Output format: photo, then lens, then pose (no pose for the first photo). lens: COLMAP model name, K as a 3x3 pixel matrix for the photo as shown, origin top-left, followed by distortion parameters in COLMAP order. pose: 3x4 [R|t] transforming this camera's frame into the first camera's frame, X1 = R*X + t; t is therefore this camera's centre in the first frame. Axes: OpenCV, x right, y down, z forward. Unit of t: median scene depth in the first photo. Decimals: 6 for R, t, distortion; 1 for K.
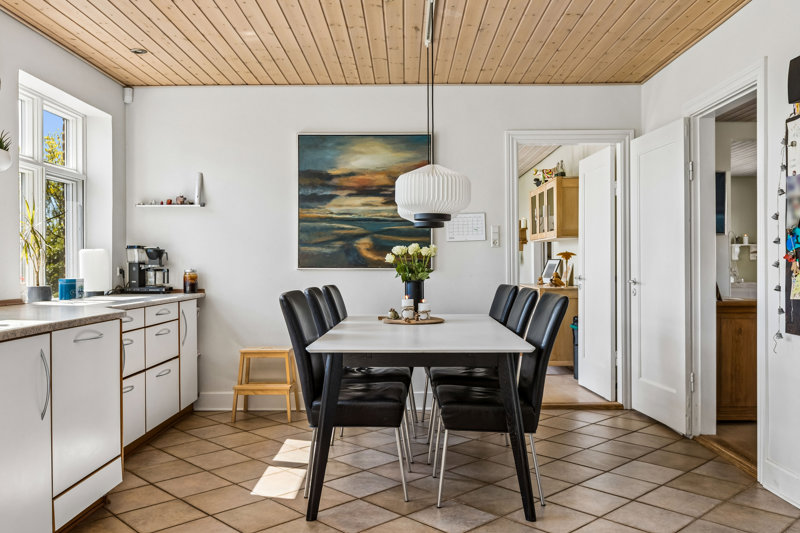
lens RADIAL K [[667.4, 0, 400.0], [0, 667.4, 266.5], [0, 0, 1]] dist [-0.003445, -0.001025]
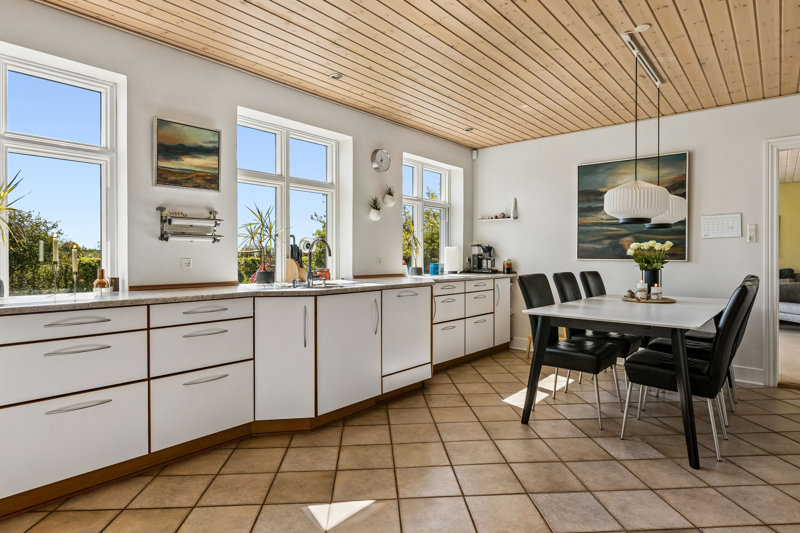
lens RADIAL K [[446.4, 0, 402.6], [0, 446.4, 259.0], [0, 0, 1]] dist [-0.003531, -0.000642]
pose [[0.768752, 0.009968, -0.639470, 0.182123], [-0.007311, 0.999950, 0.006798, -0.000979], [0.639506, -0.000551, 0.768786, 0.021656]]
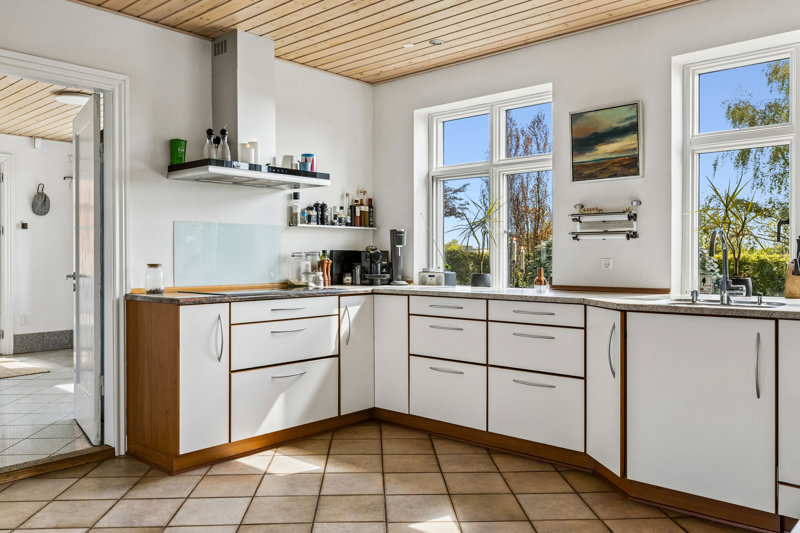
lens RADIAL K [[641.2, 0, 397.7], [0, 641.2, 257.3], [0, 0, 1]] dist [0.019392, 0.001429]
pose [[-0.661279, 0.009637, -0.750078, 0.318546], [0.003369, 0.999946, 0.009877, -0.005505], [0.750132, 0.004004, -0.661276, 0.631992]]
